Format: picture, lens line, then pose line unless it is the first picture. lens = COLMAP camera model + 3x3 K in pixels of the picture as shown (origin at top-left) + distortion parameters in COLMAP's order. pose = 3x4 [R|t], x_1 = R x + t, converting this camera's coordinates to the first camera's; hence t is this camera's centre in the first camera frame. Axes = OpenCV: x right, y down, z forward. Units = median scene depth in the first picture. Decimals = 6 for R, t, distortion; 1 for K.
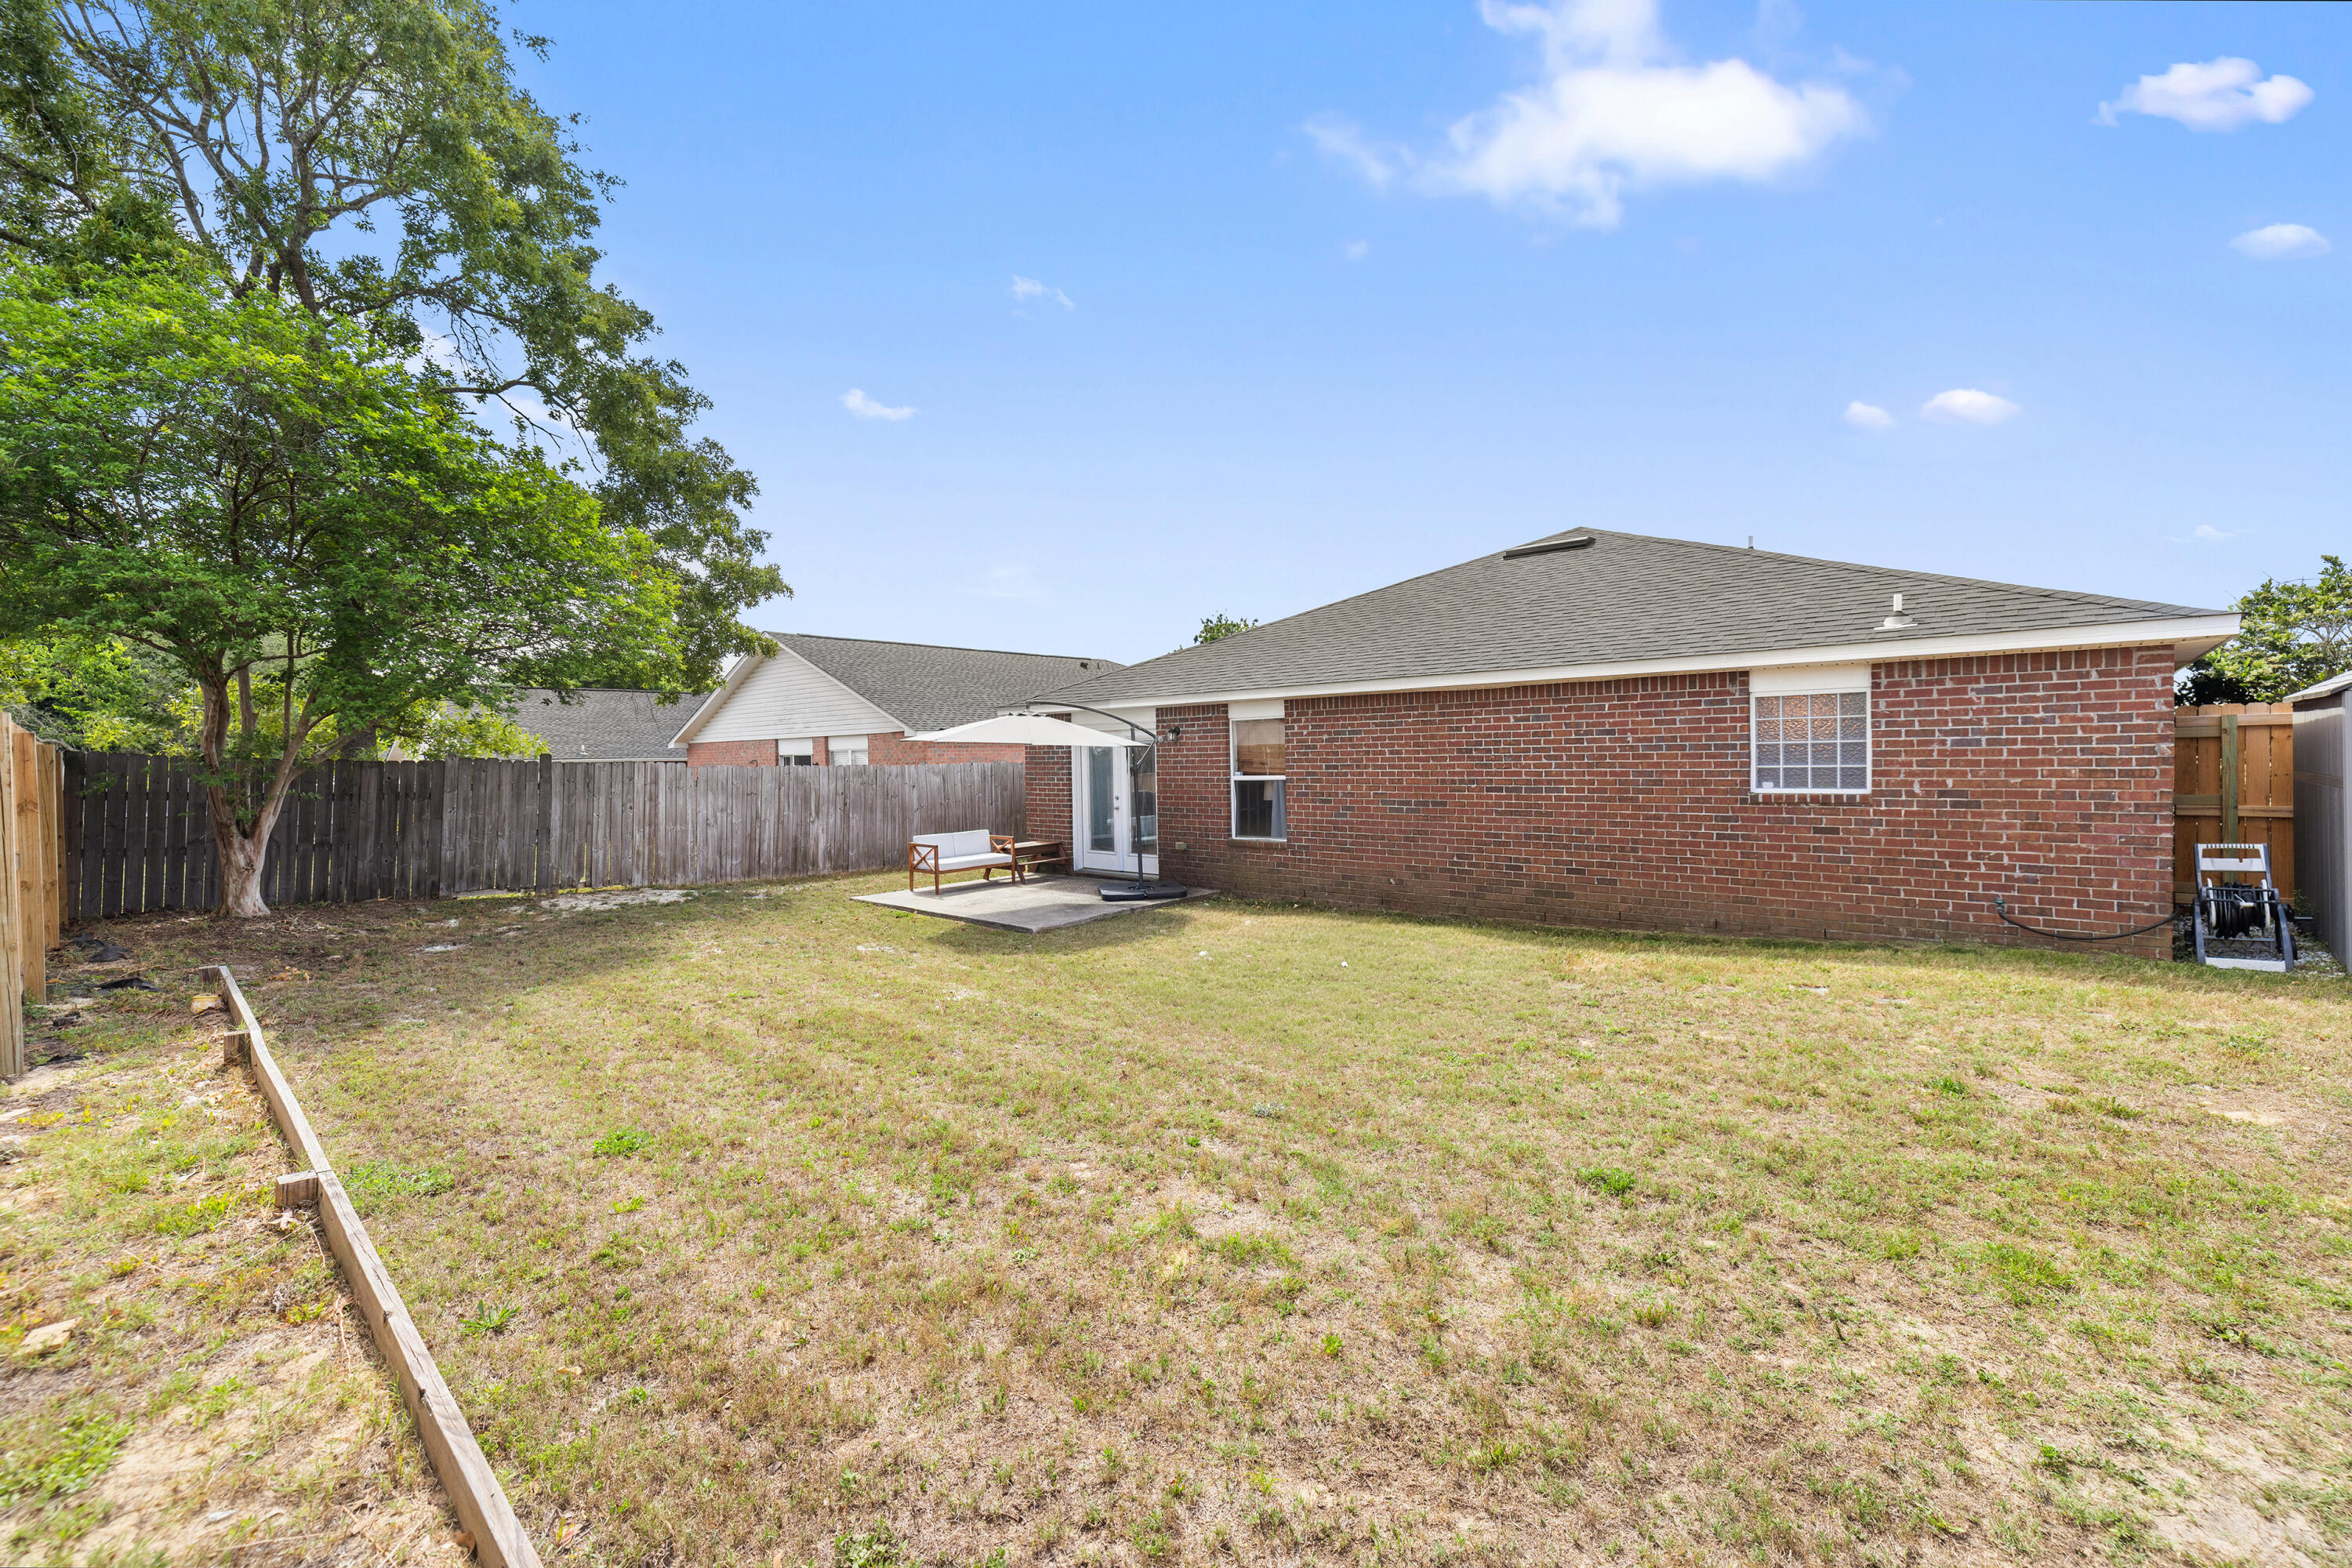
lens RADIAL K [[993.2, 0, 1180.6], [0, 993.2, 767.9], [0, 0, 1]] dist [0.001833, 0.000641]
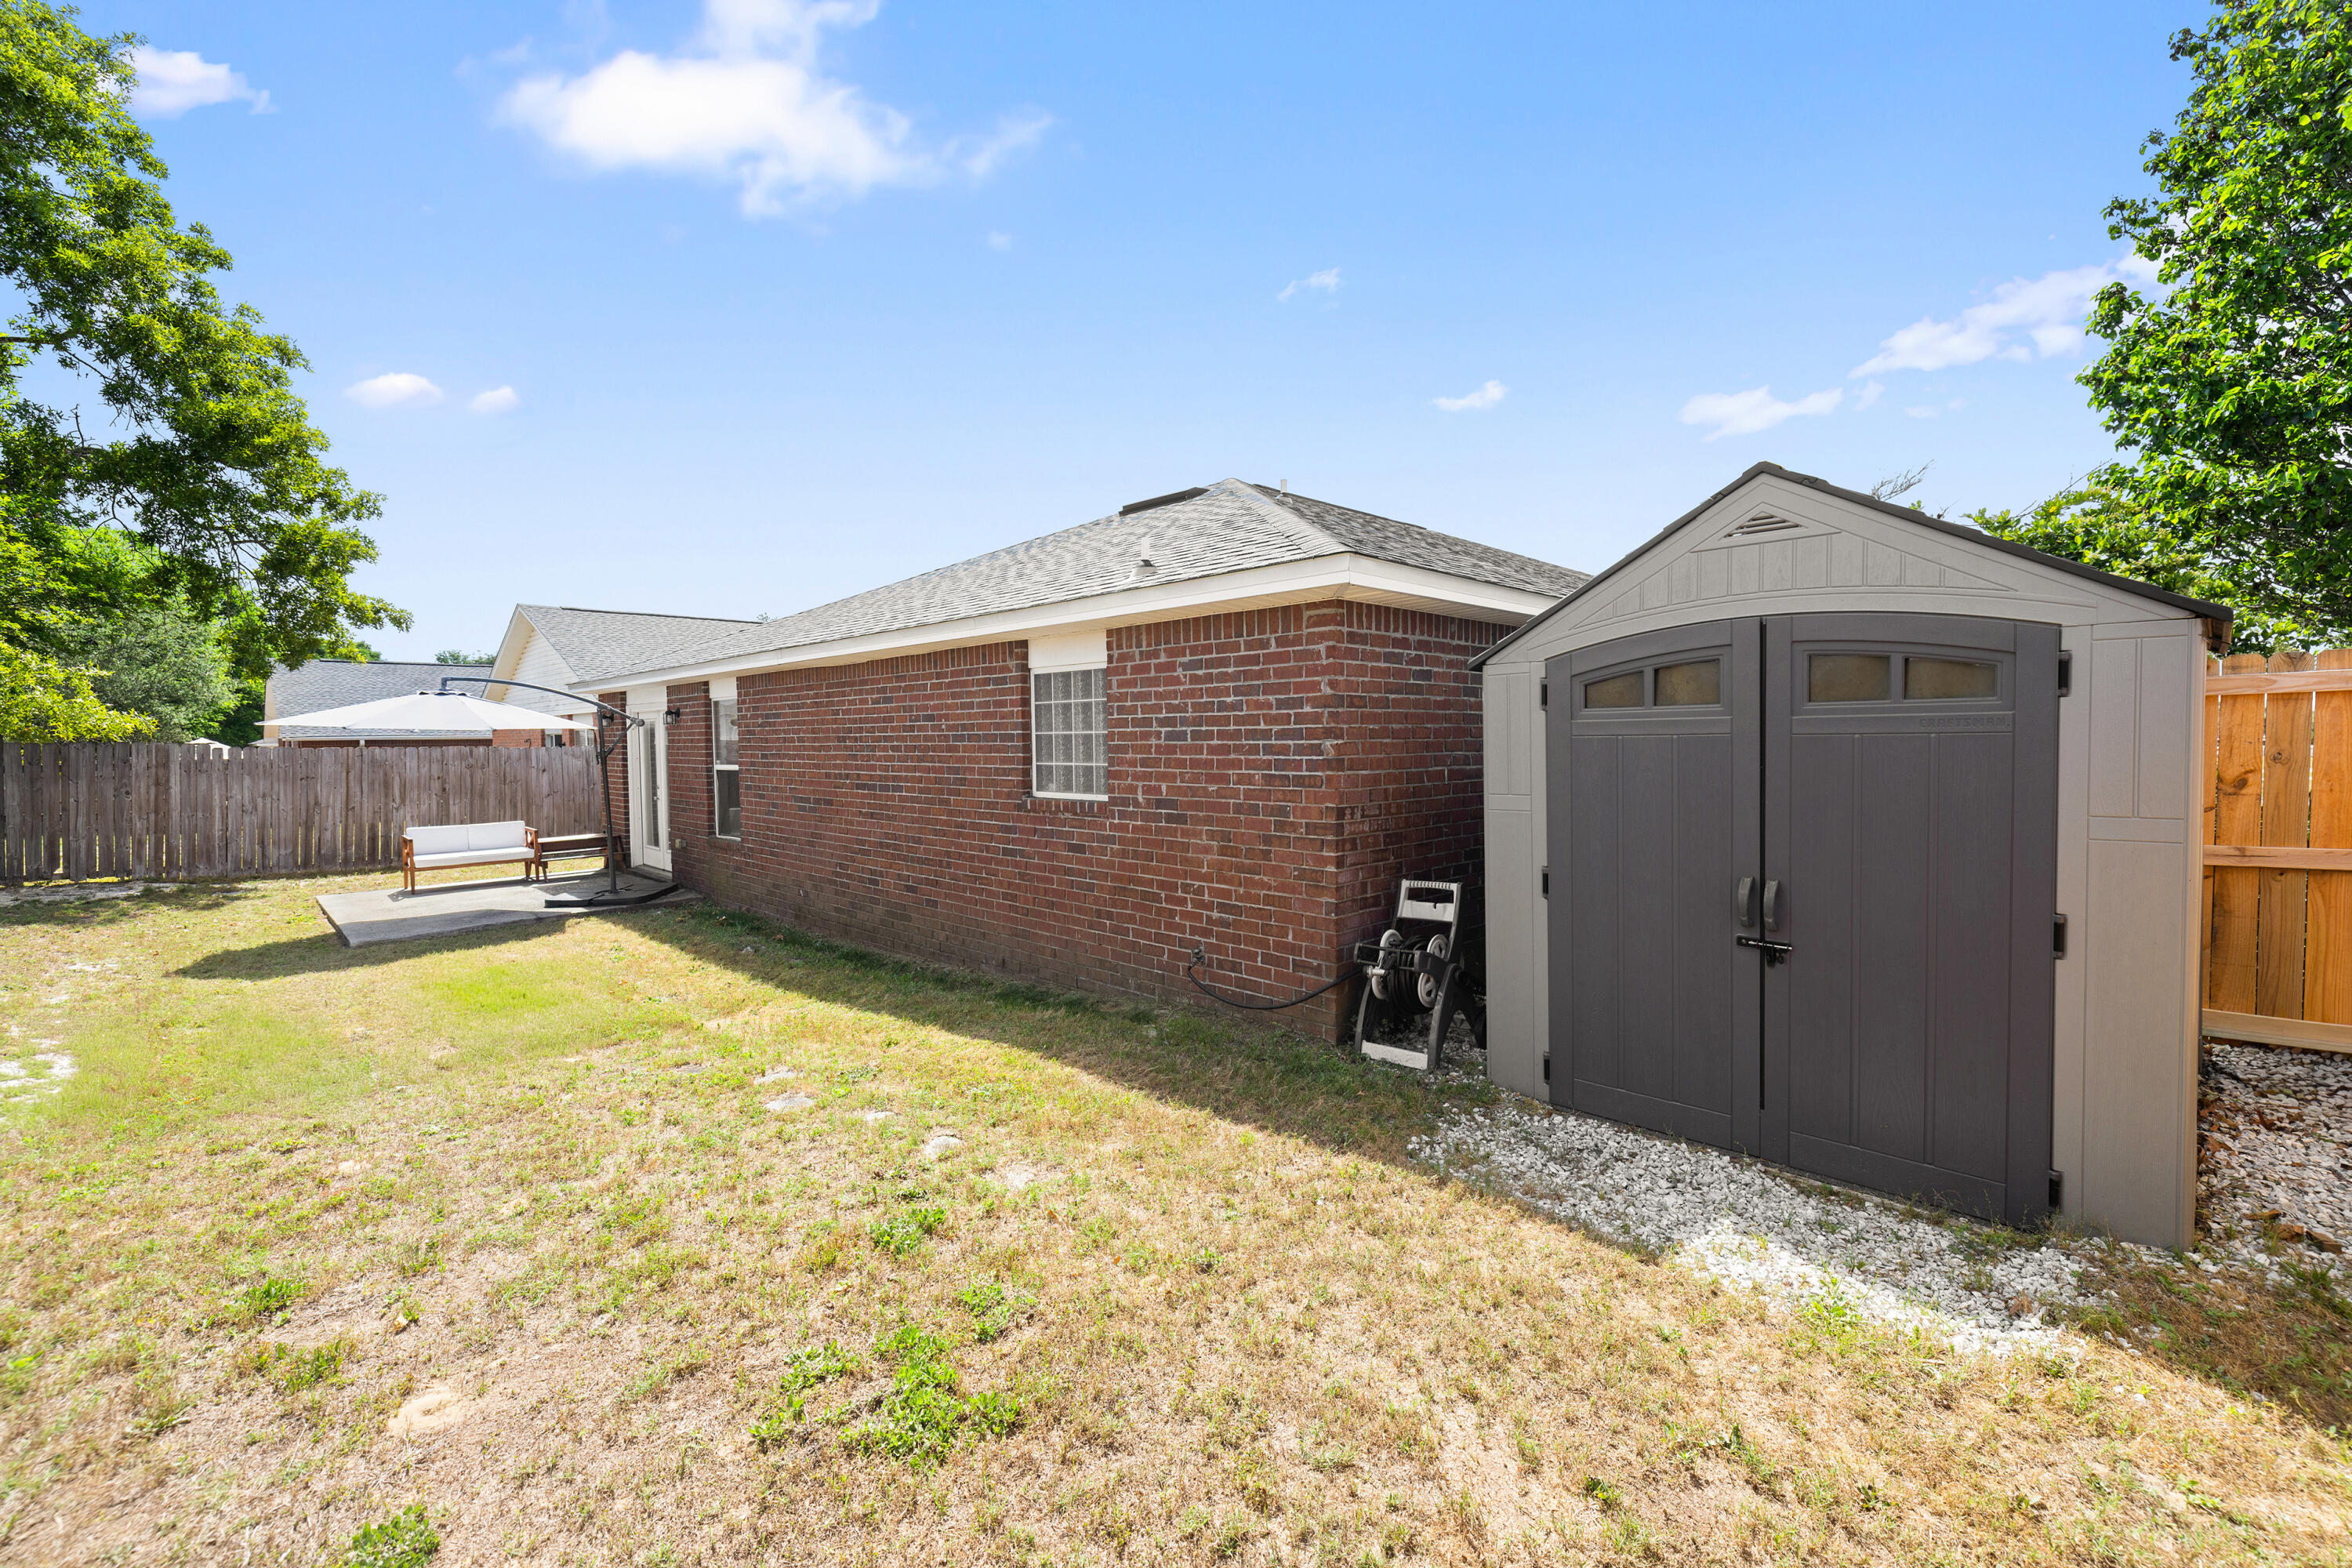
lens RADIAL K [[993.2, 0, 1173.6], [0, 993.2, 774.0], [0, 0, 1]] dist [0.001833, 0.000641]
pose [[0.998268, 0.009086, -0.058119, 0.748563], [-0.007550, 0.999618, 0.026594, -0.014932], [0.058338, -0.026109, 0.997955, 0.231807]]
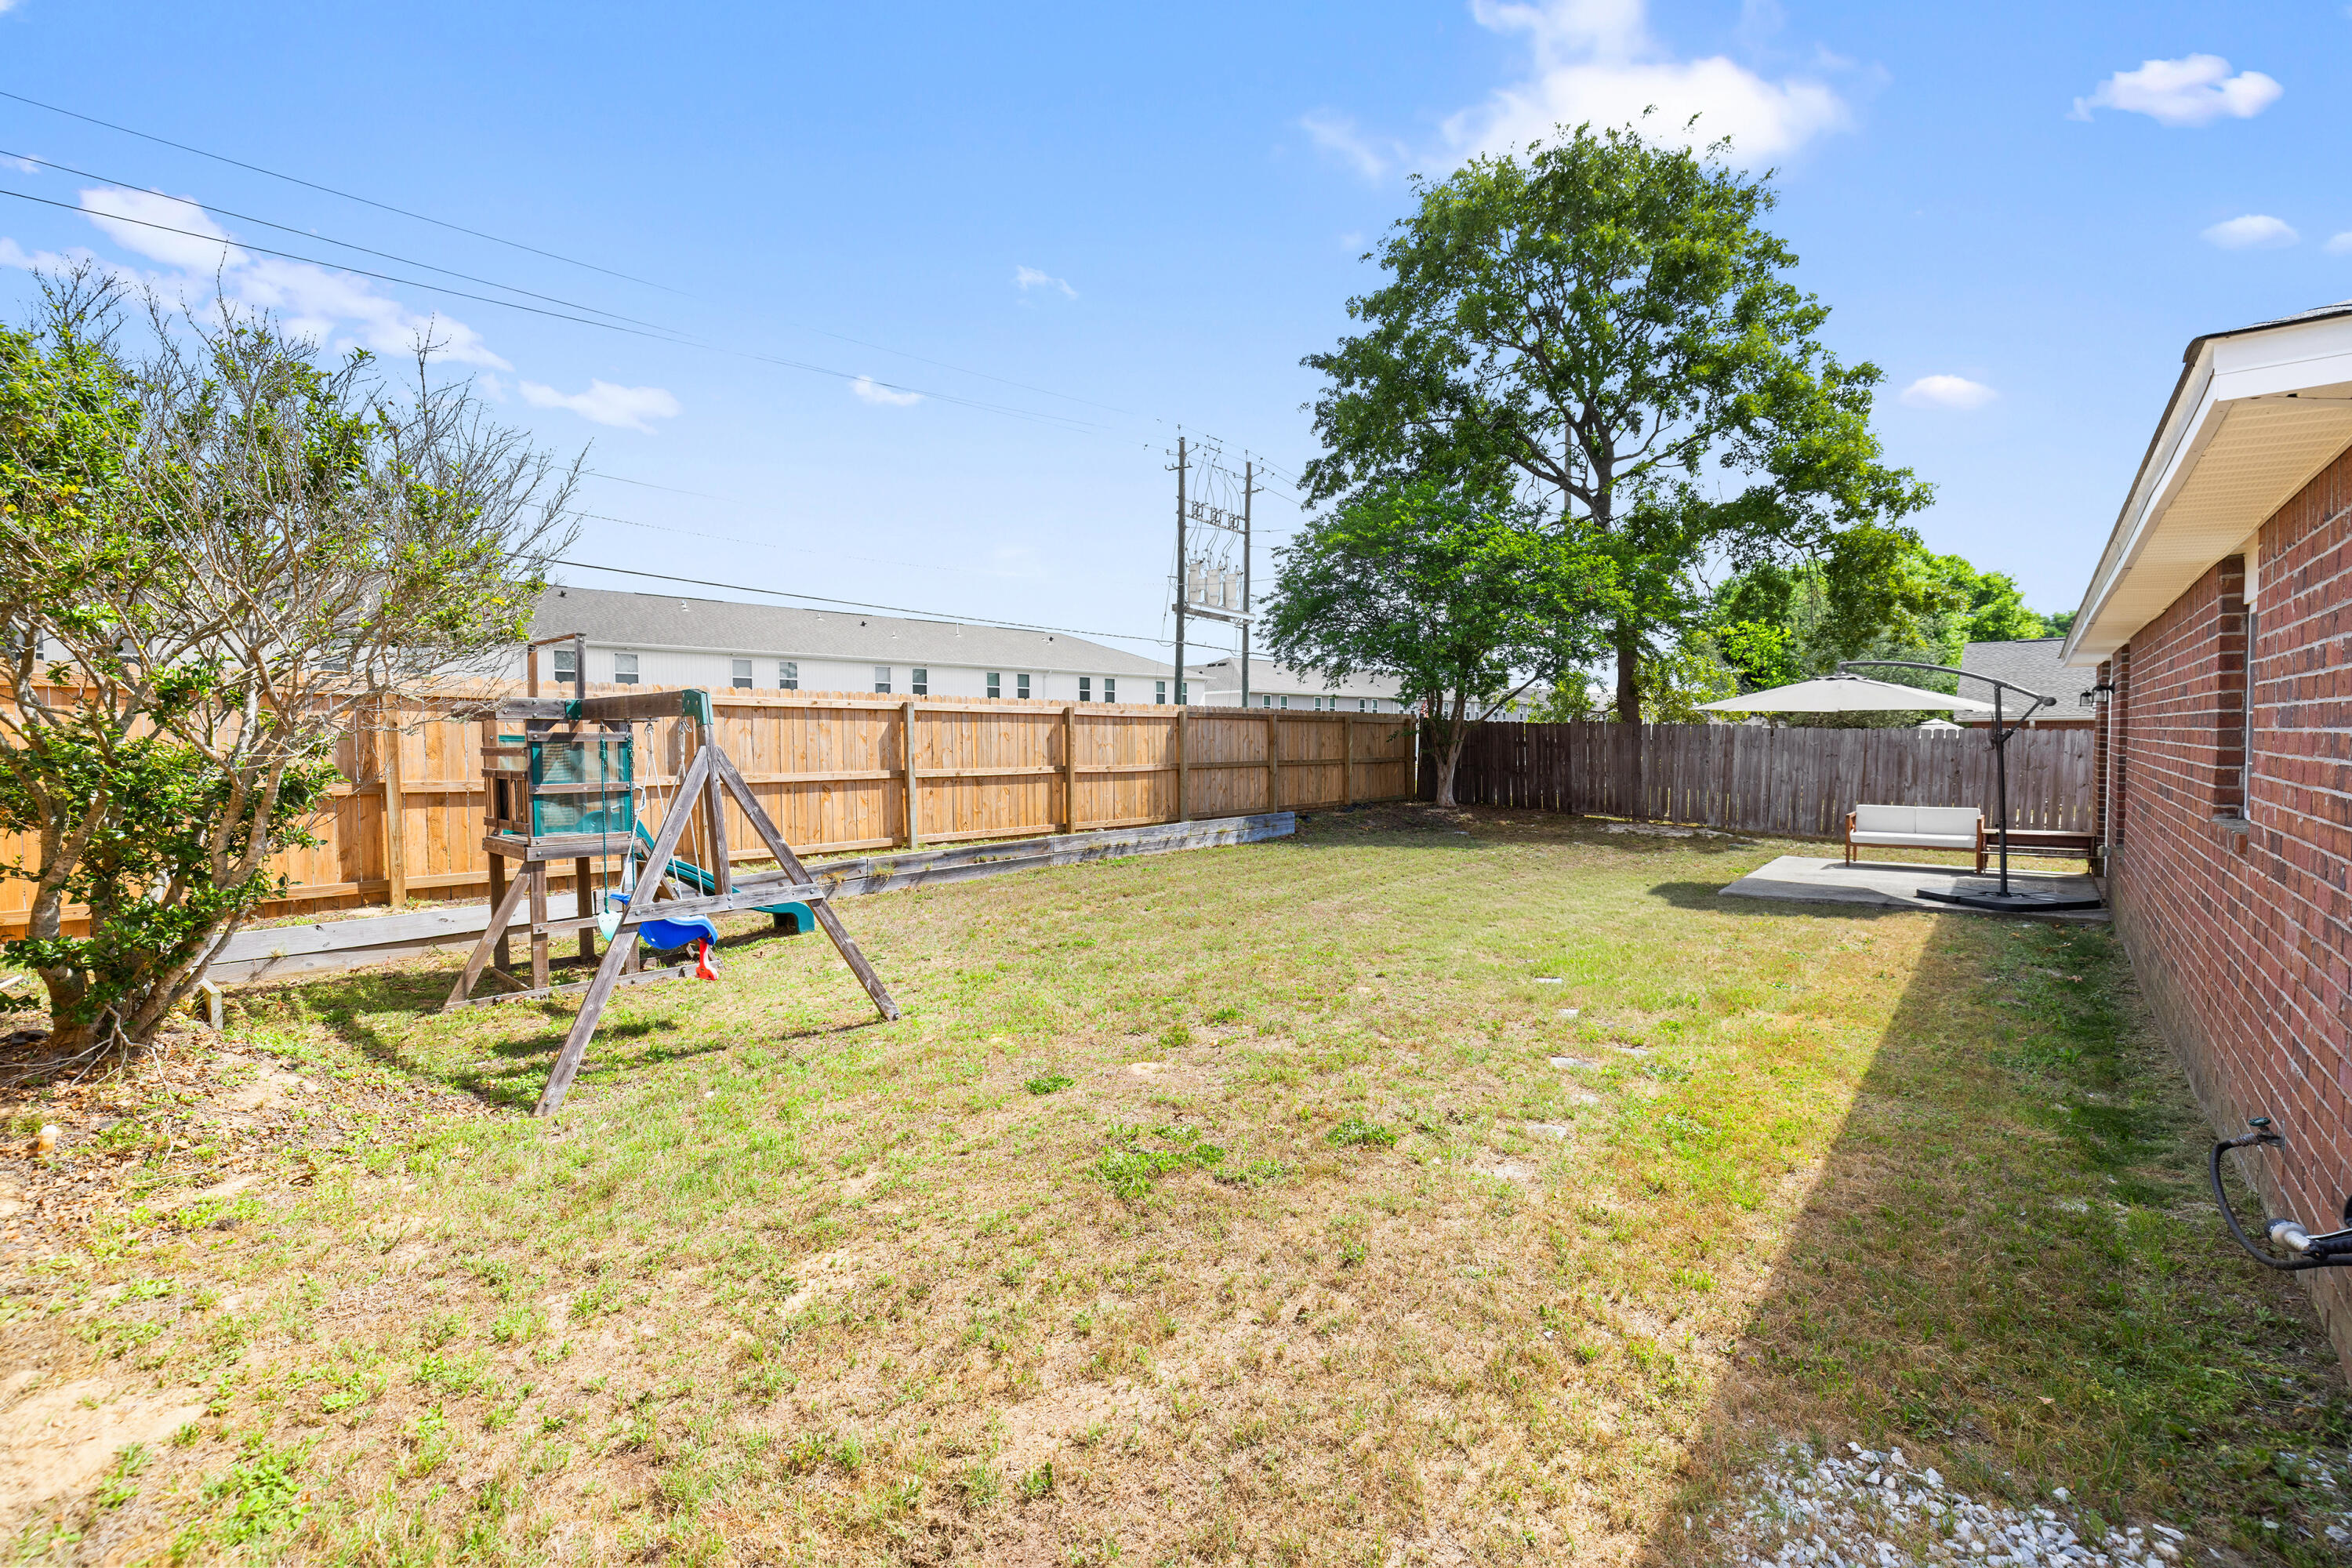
lens RADIAL K [[993.2, 0, 1172.9], [0, 993.2, 792.0], [0, 0, 1]] dist [0.001833, 0.000641]
pose [[0.032743, 0.078222, -0.996398, 1.057370], [-0.006534, 0.996928, 0.078049, -0.022576], [0.999442, 0.003955, 0.033153, 0.487053]]
